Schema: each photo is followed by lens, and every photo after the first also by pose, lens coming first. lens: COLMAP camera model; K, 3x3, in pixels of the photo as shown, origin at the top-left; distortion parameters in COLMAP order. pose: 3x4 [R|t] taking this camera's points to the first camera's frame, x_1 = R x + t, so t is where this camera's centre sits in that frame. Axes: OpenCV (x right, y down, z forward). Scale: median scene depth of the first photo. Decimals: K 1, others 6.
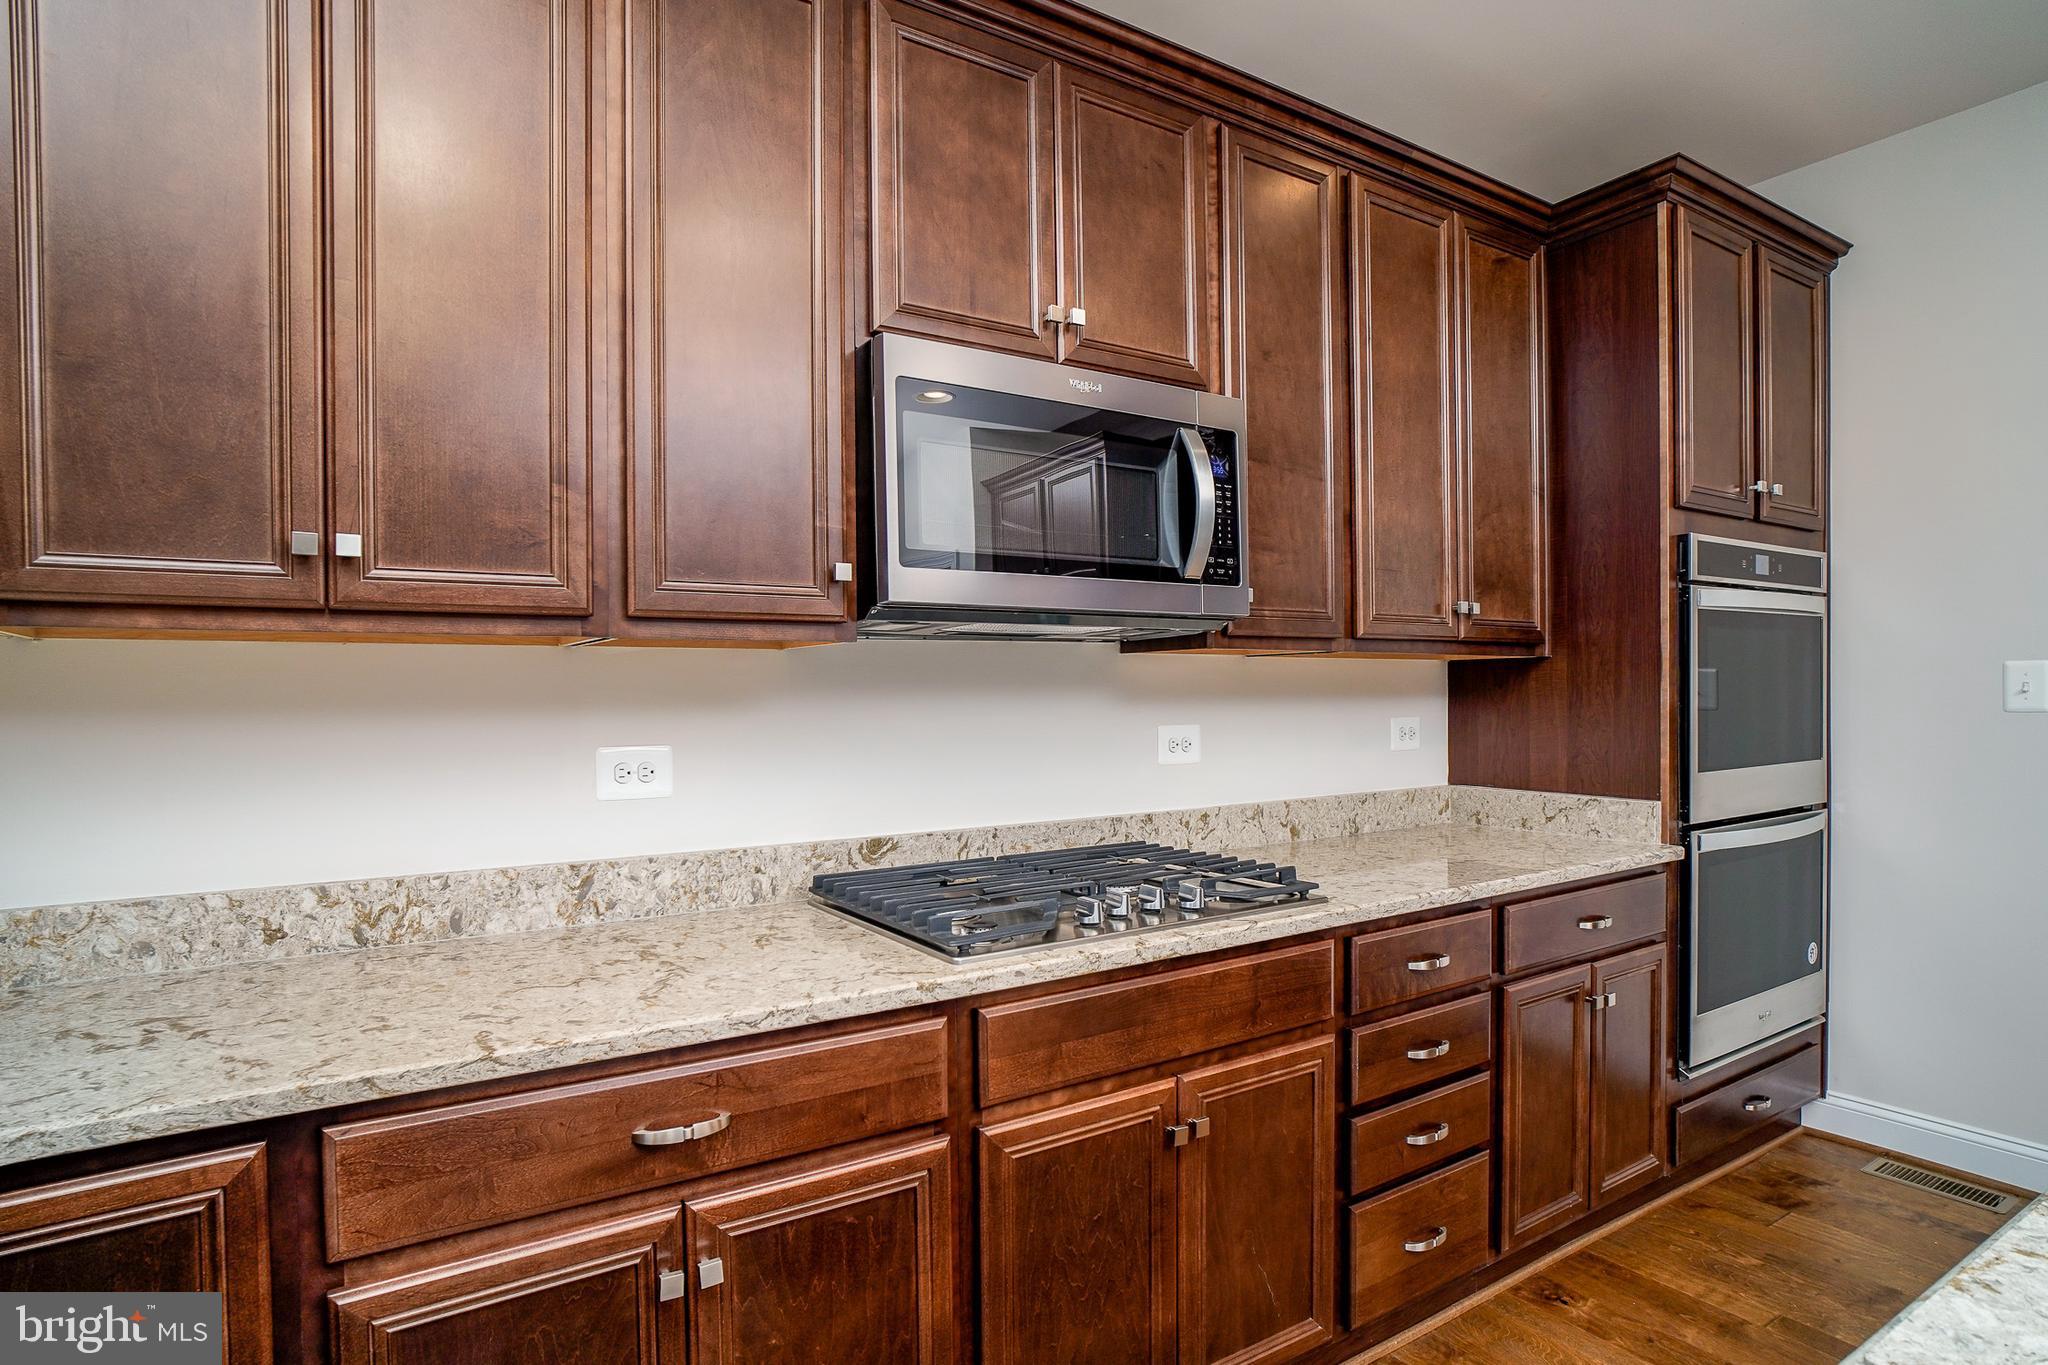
lens RADIAL K [[1106.7, 0, 1048.8], [0, 1106.7, 705.4], [0, 0, 1]] dist [-0.028251, 0.005352]
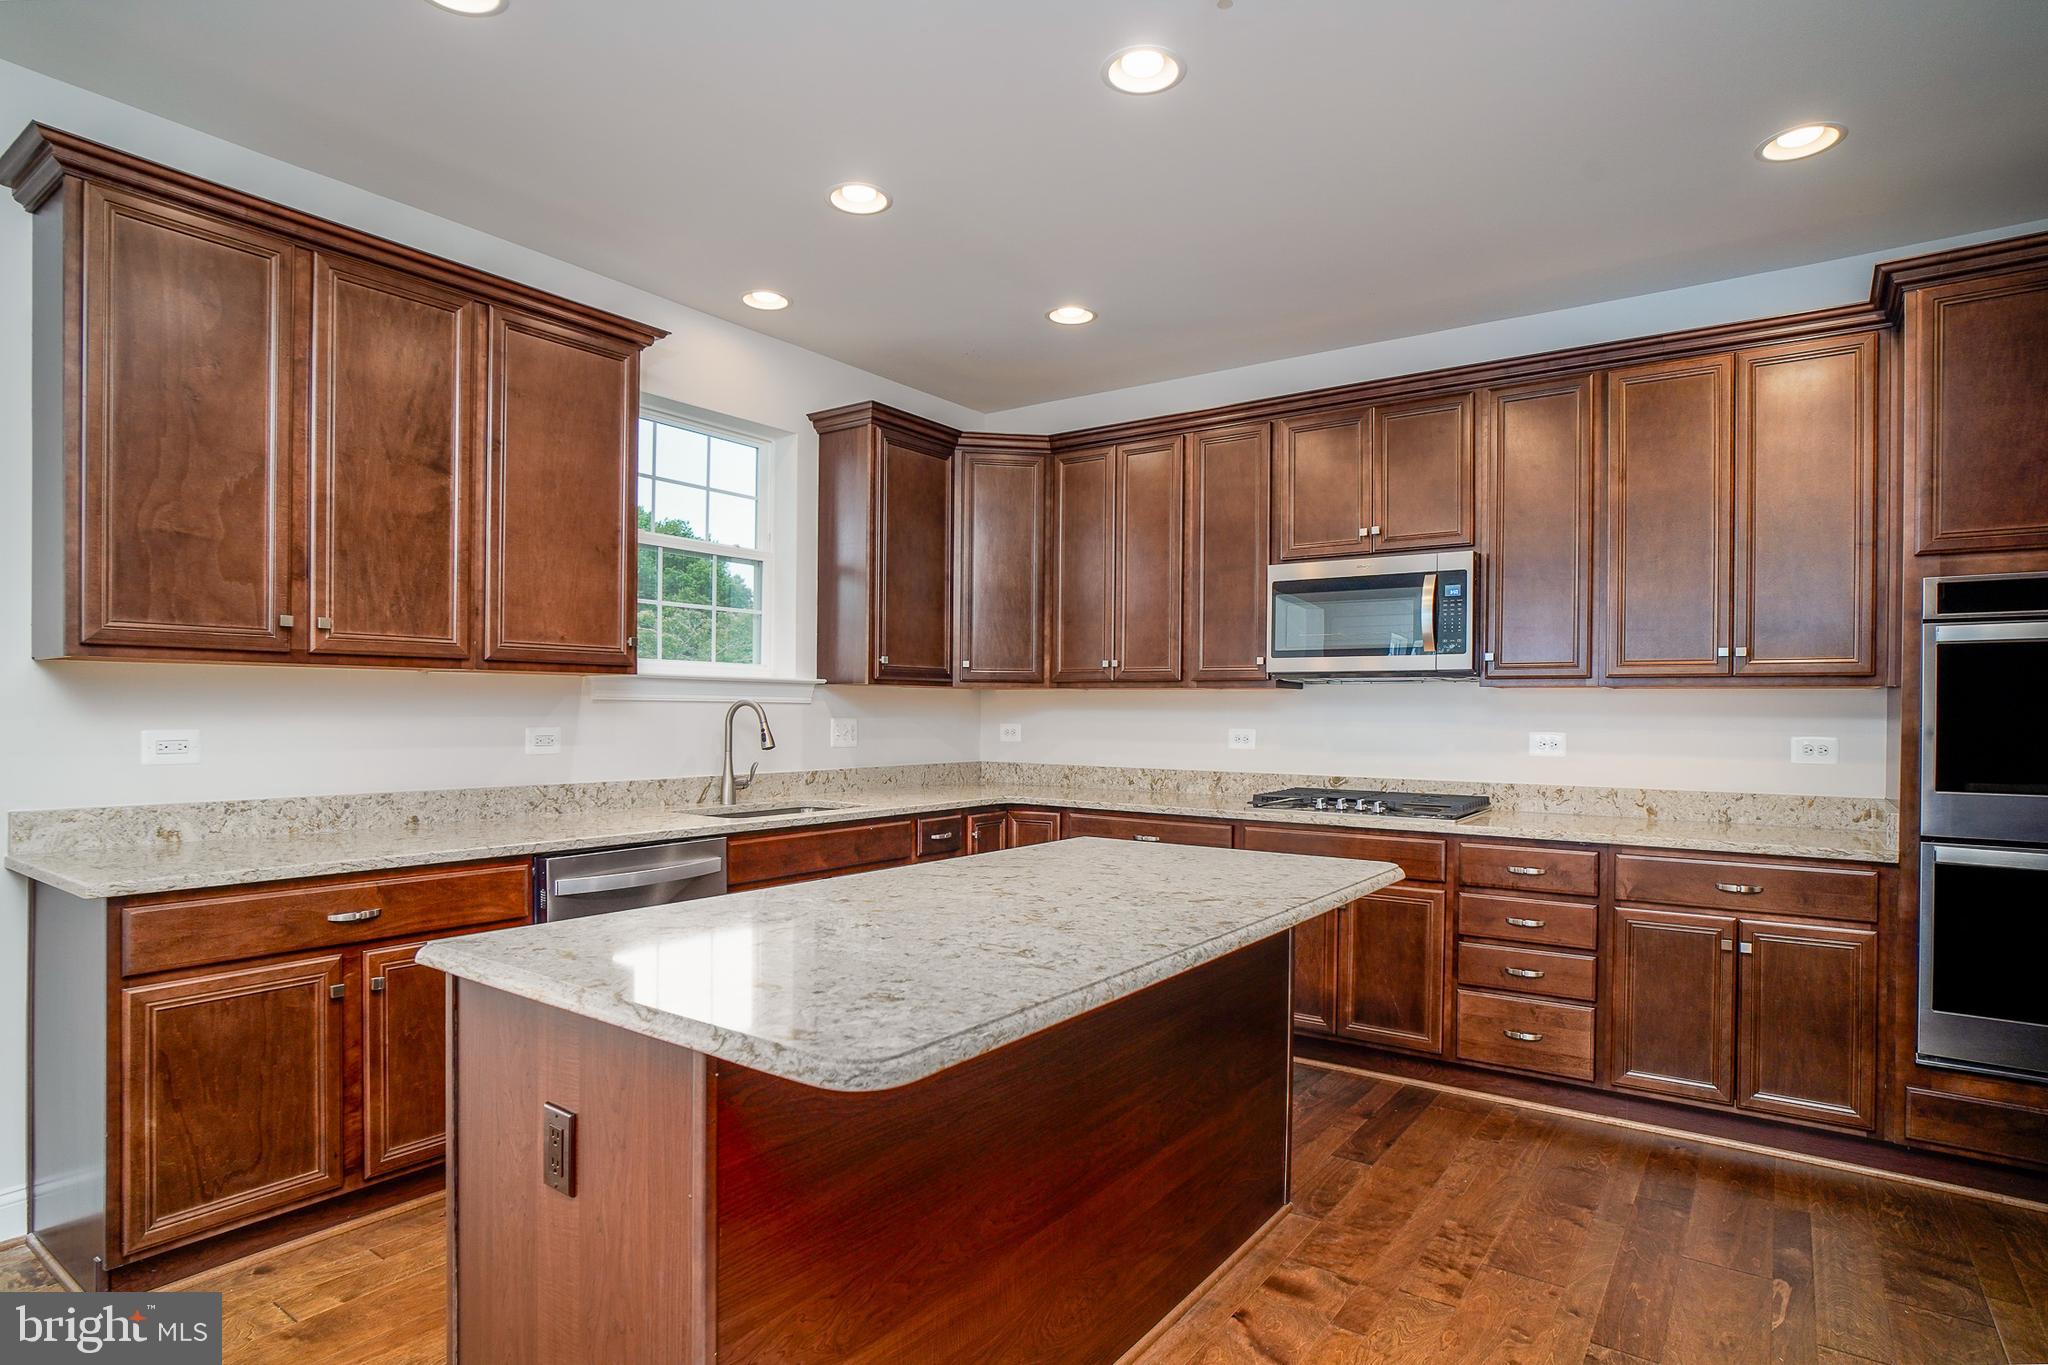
lens RADIAL K [[1106.7, 0, 1018.7], [0, 1106.7, 708.9], [0, 0, 1]] dist [-0.028251, 0.005352]
pose [[0.364161, 0.014529, -0.931223, 1.872063], [-0.020901, 0.999754, 0.007425, -0.016599], [0.931101, 0.016759, 0.364376, -0.411315]]
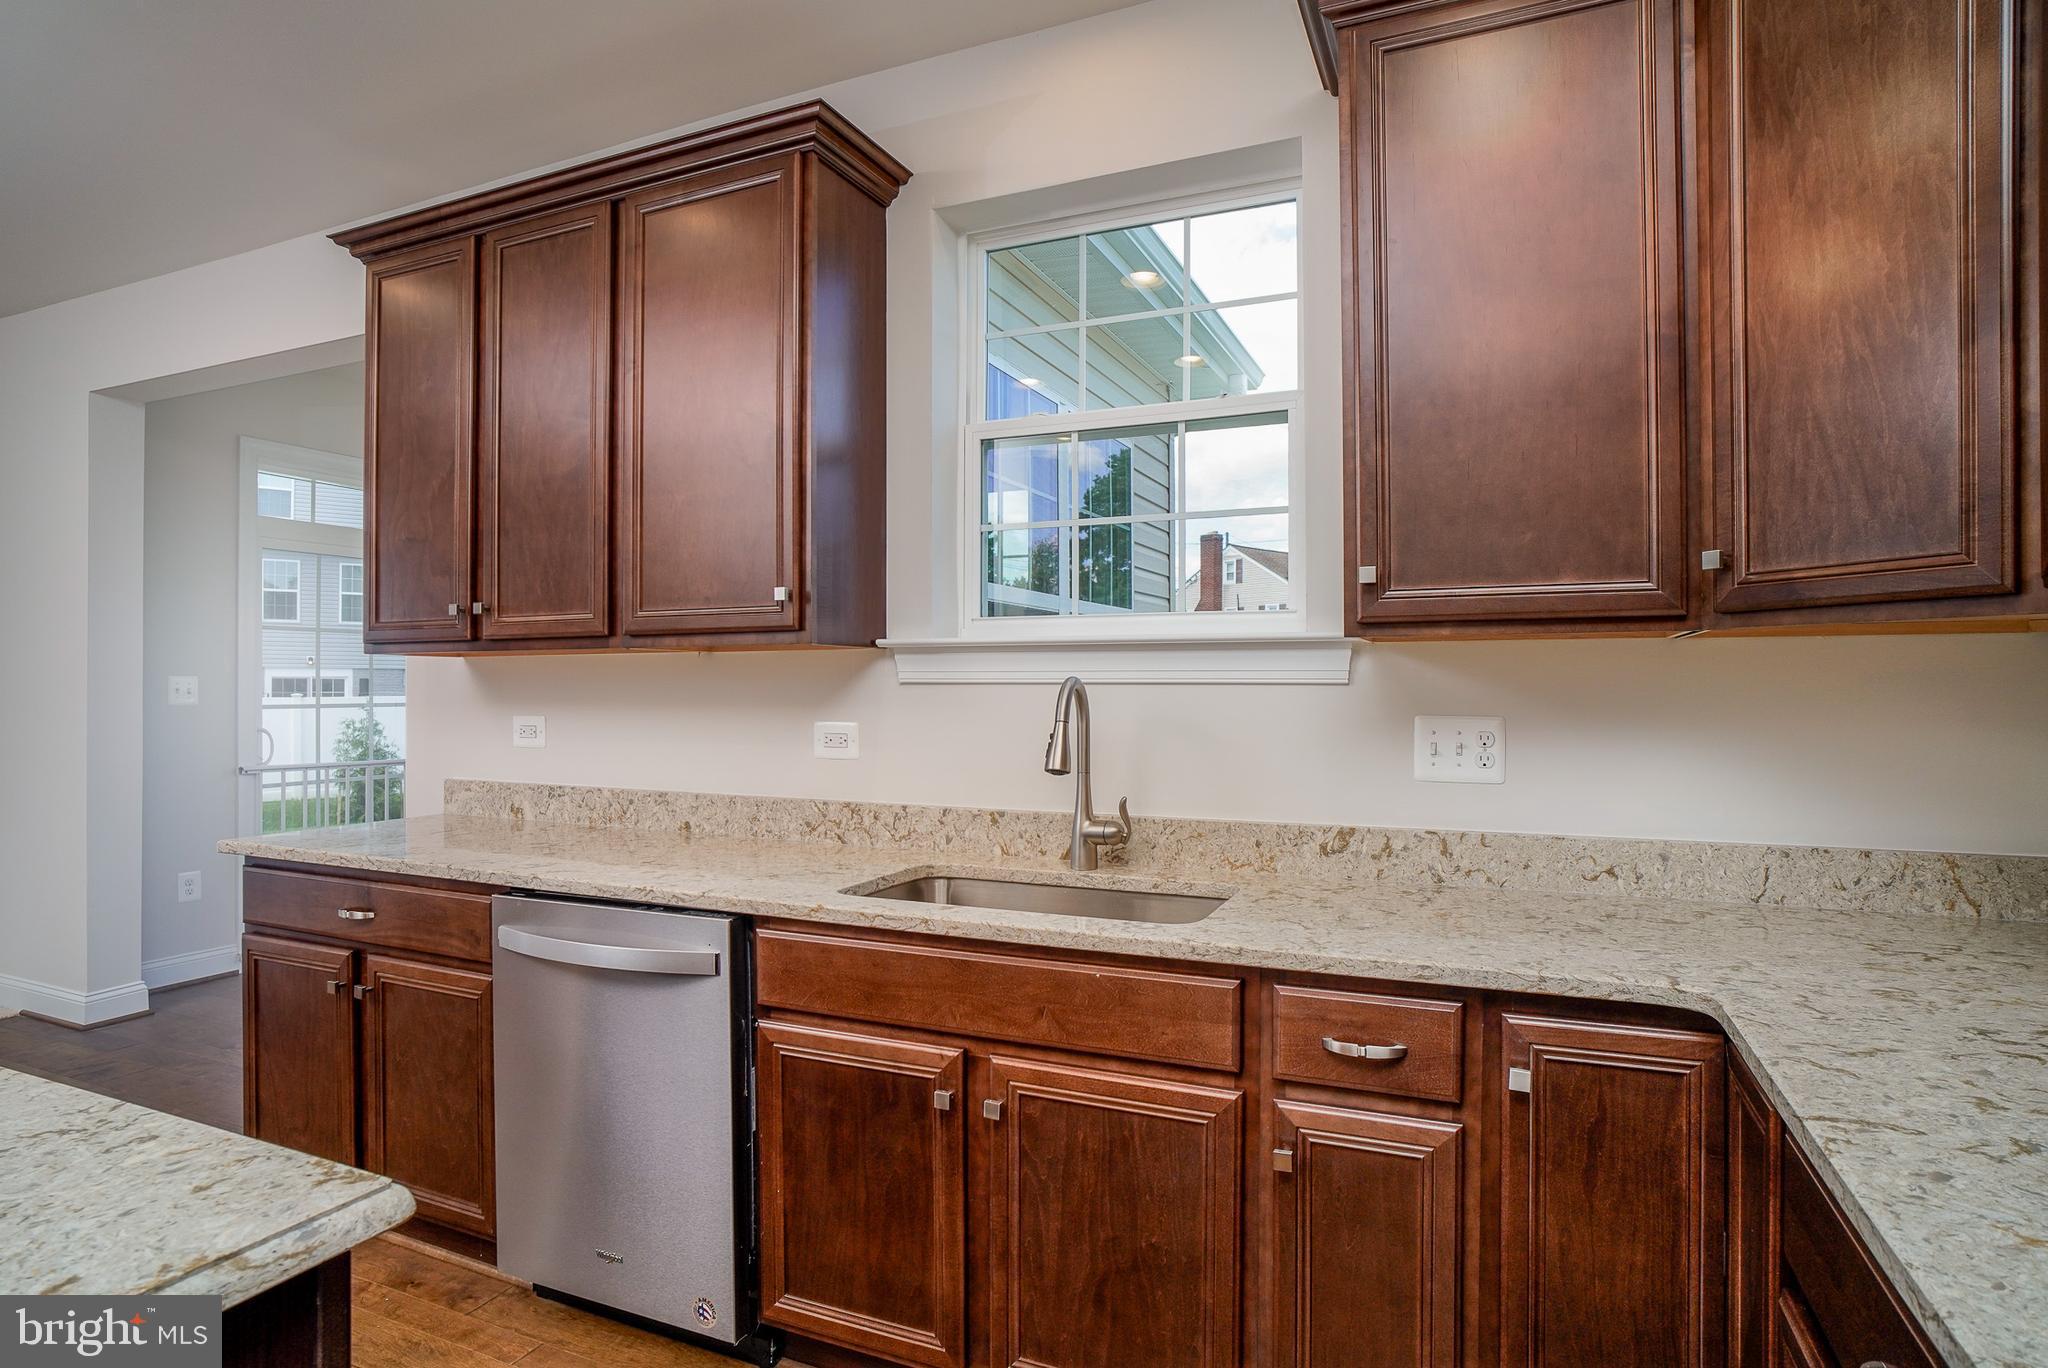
lens RADIAL K [[1106.7, 0, 1033.8], [0, 1106.7, 680.4], [0, 0, 1]] dist [-0.028251, 0.005352]
pose [[-0.838878, 0.015553, -0.544097, 0.291168], [0.007686, 0.999830, 0.016730, -0.028439], [0.544265, 0.009853, -0.838856, 0.880851]]
